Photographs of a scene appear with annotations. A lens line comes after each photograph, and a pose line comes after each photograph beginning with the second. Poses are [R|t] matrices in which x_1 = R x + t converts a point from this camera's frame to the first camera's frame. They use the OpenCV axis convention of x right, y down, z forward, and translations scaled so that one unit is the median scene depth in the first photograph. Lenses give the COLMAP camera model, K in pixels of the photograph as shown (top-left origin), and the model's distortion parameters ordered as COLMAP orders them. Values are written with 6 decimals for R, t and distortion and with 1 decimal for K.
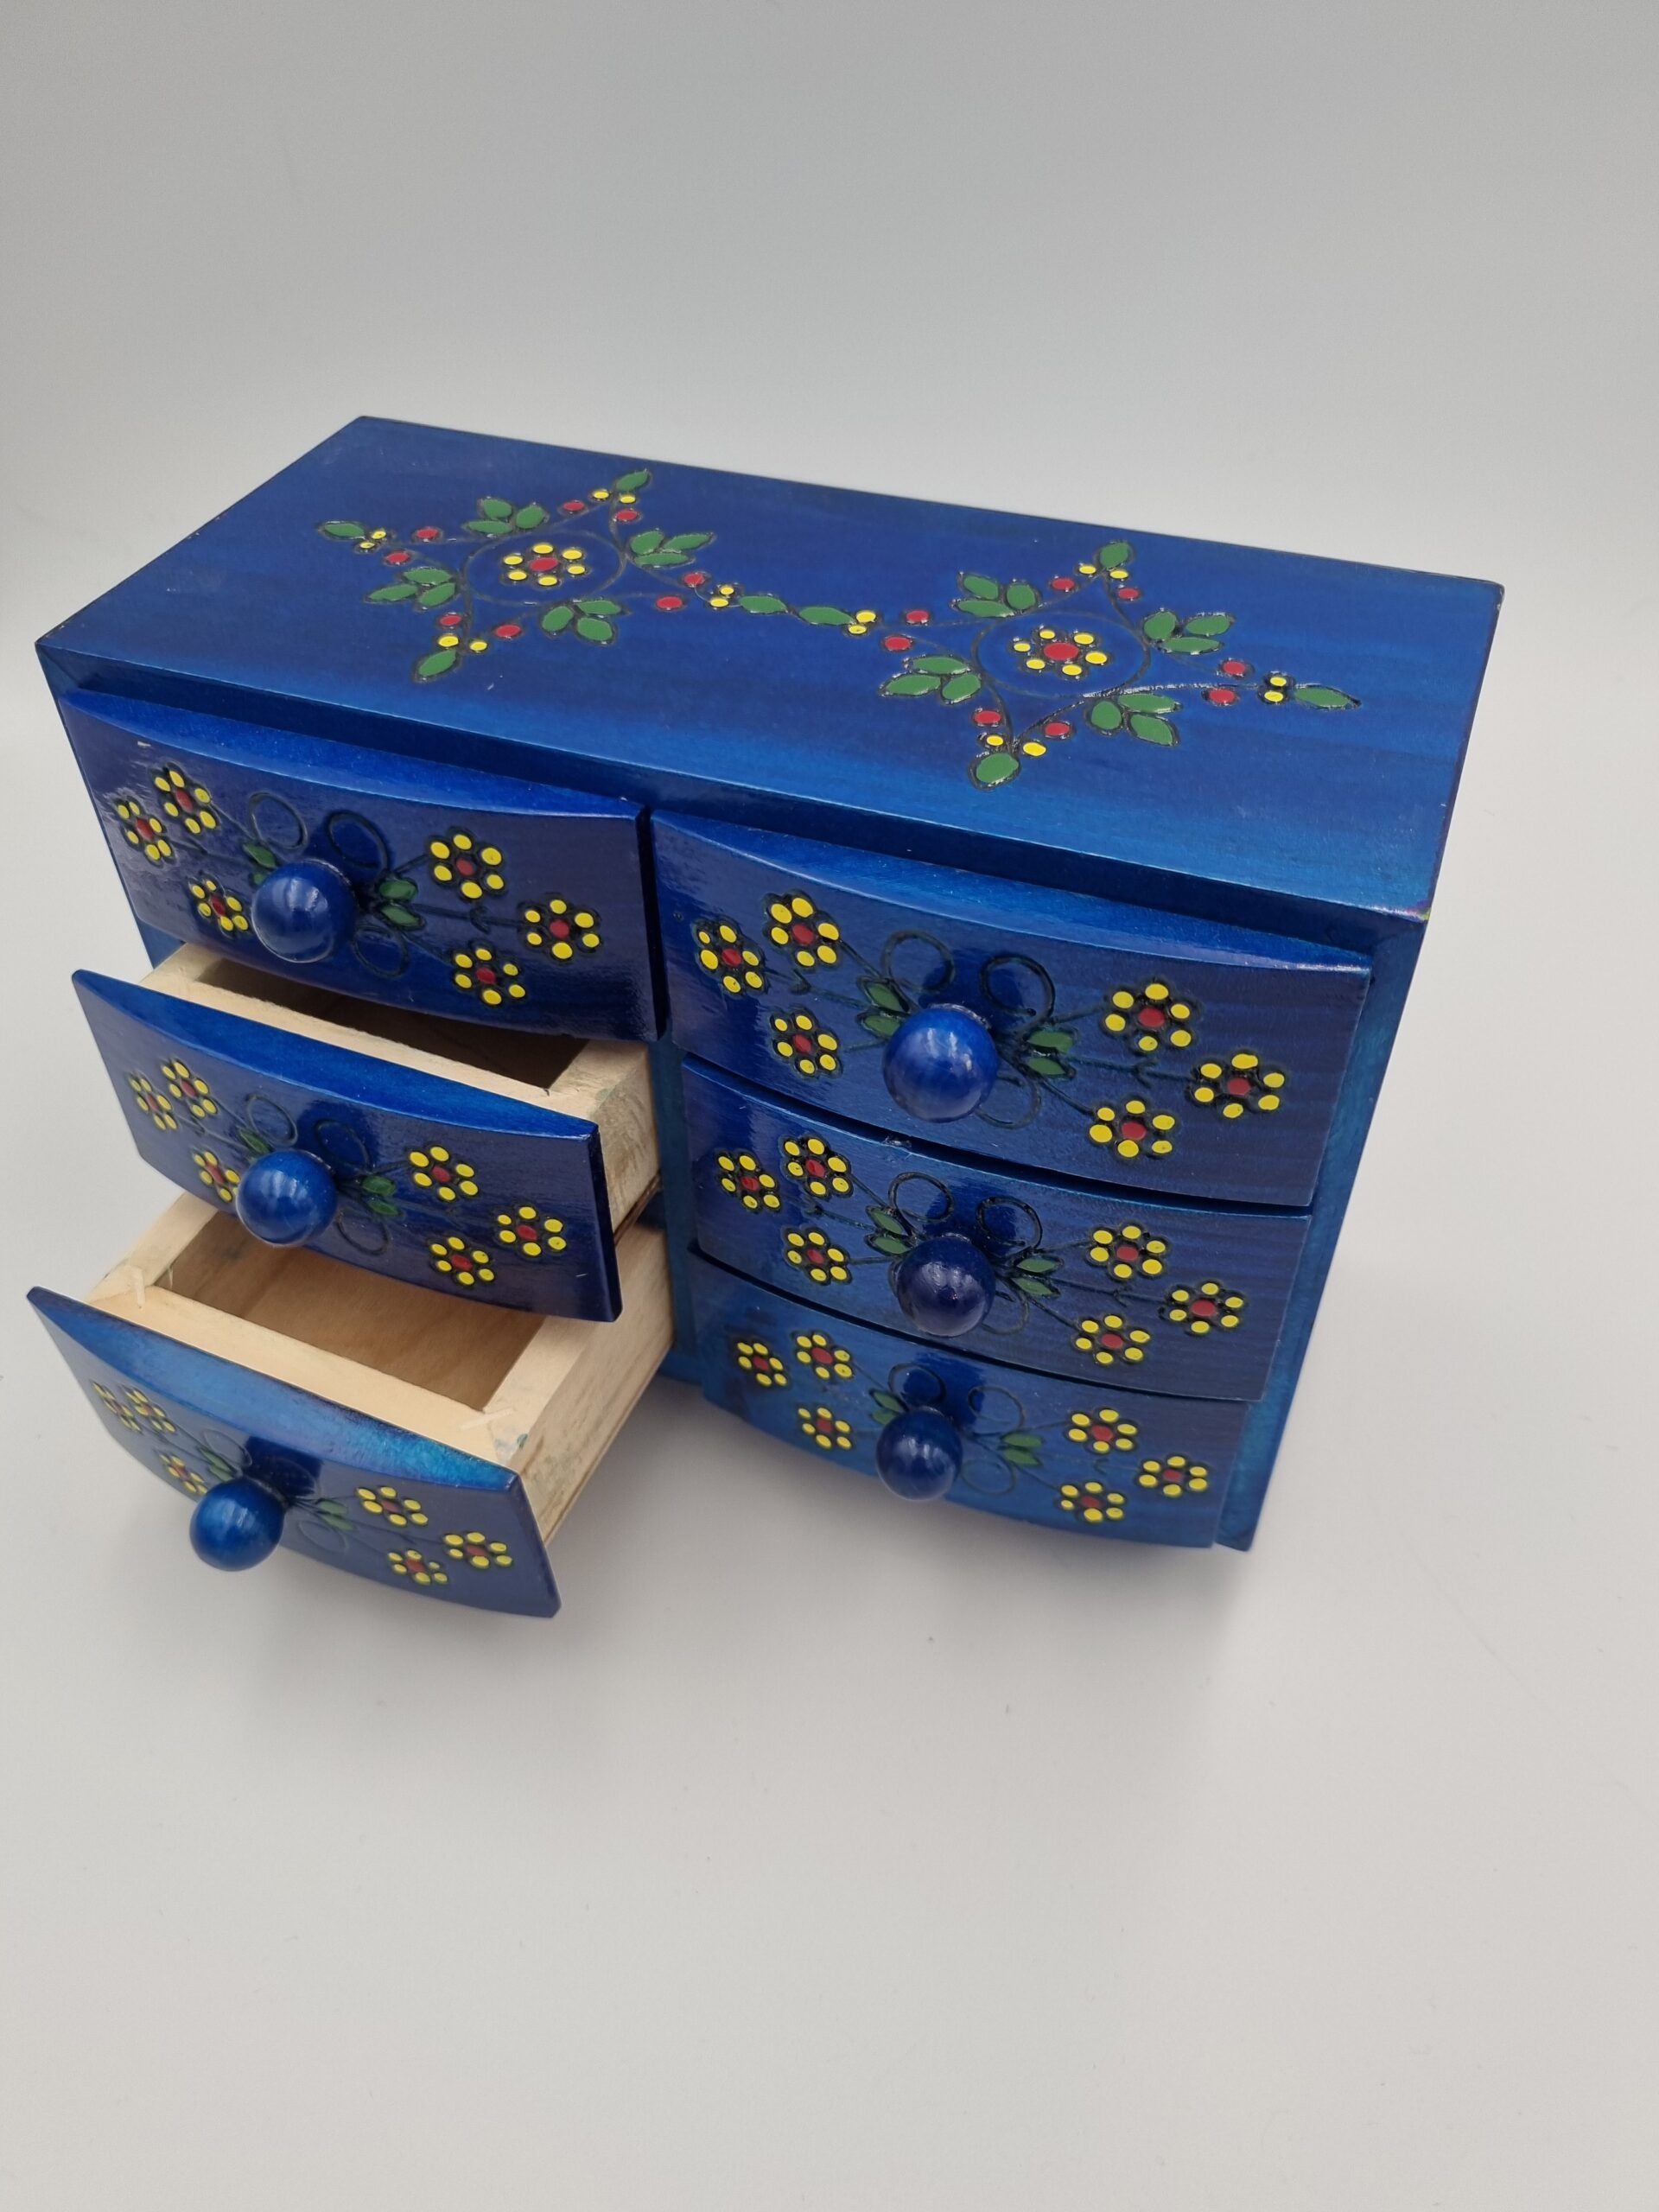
lens RADIAL K [[1689.5, 0, 814.3], [0, 1689.5, 1112.6], [0, 0, 1]] dist [0.030808, -0.005508]
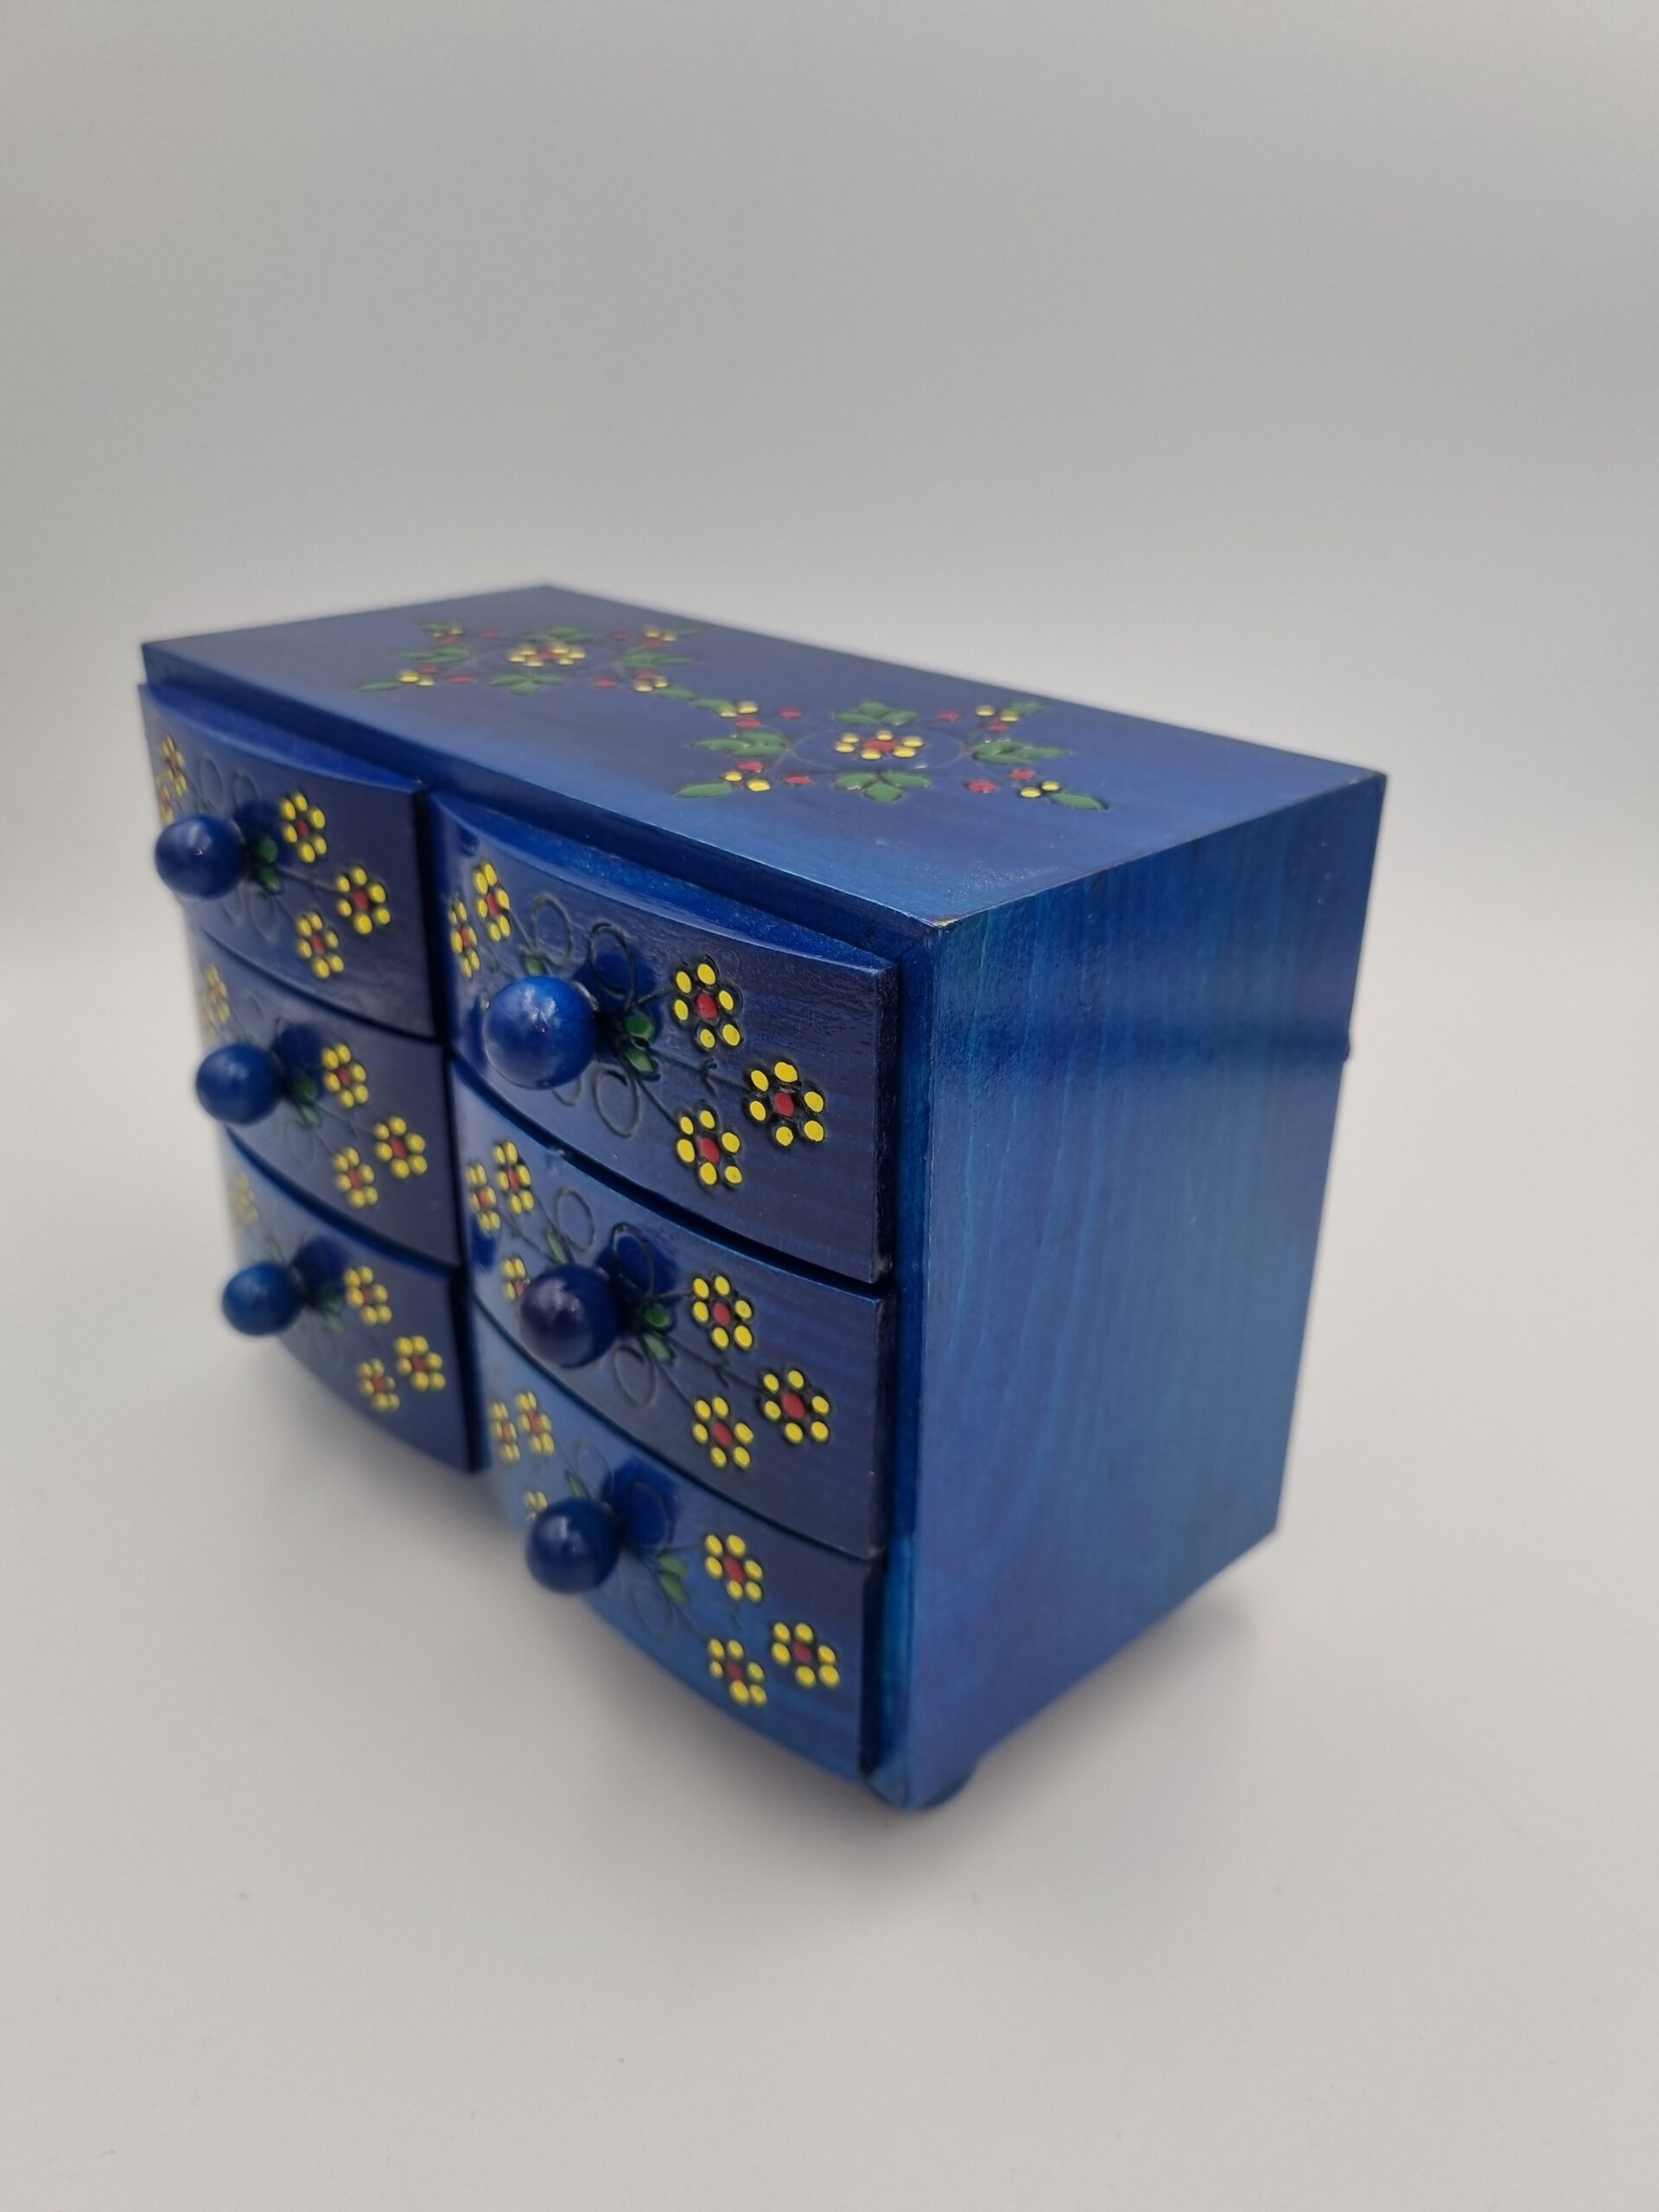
lens RADIAL K [[1689.5, 0, 842.0], [0, 1689.5, 1104.4], [0, 0, 1]] dist [0.030808, -0.005508]
pose [[0.903457, 0.203999, -0.377028, 0.549990], [-0.303907, 0.925091, -0.227699, 0.162298], [0.302335, 0.320298, 0.897777, 0.160947]]
